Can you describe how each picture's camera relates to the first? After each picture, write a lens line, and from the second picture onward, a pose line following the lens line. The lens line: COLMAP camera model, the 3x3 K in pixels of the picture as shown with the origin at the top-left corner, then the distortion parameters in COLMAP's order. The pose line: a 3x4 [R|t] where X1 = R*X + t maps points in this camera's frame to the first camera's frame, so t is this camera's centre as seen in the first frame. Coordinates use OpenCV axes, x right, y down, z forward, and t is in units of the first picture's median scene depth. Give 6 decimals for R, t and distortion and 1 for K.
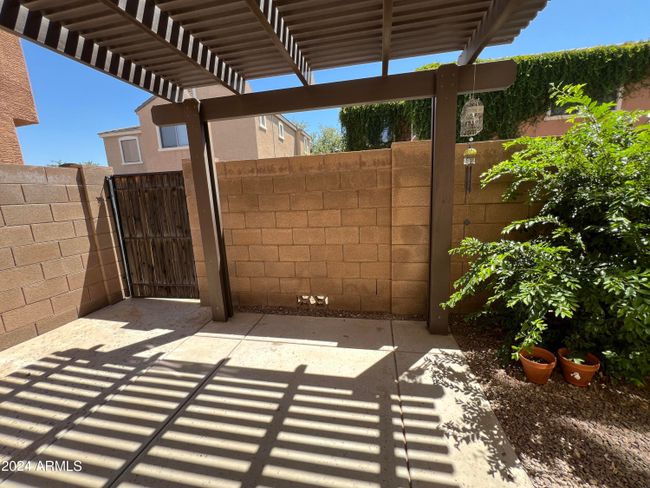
lens RADIAL K [[263.9, 0, 323.4], [0, 263.9, 242.9], [0, 0, 1]] dist [0.004032, 0.000069]
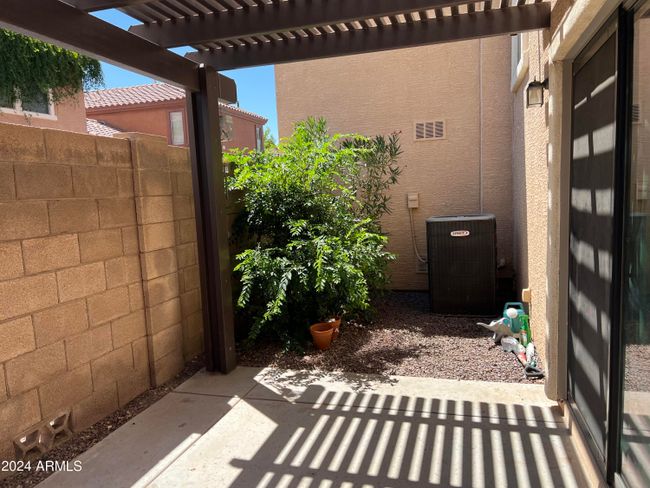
lens RADIAL K [[490.5, 0, 324.6], [0, 490.5, 244.6], [0, 0, 1]] dist [0.008081, -0.000254]
pose [[0.085871, -0.067175, 0.994039, -0.964632], [0.216846, 0.975066, 0.047160, -0.044823], [-0.972422, 0.211504, 0.098296, 0.442988]]
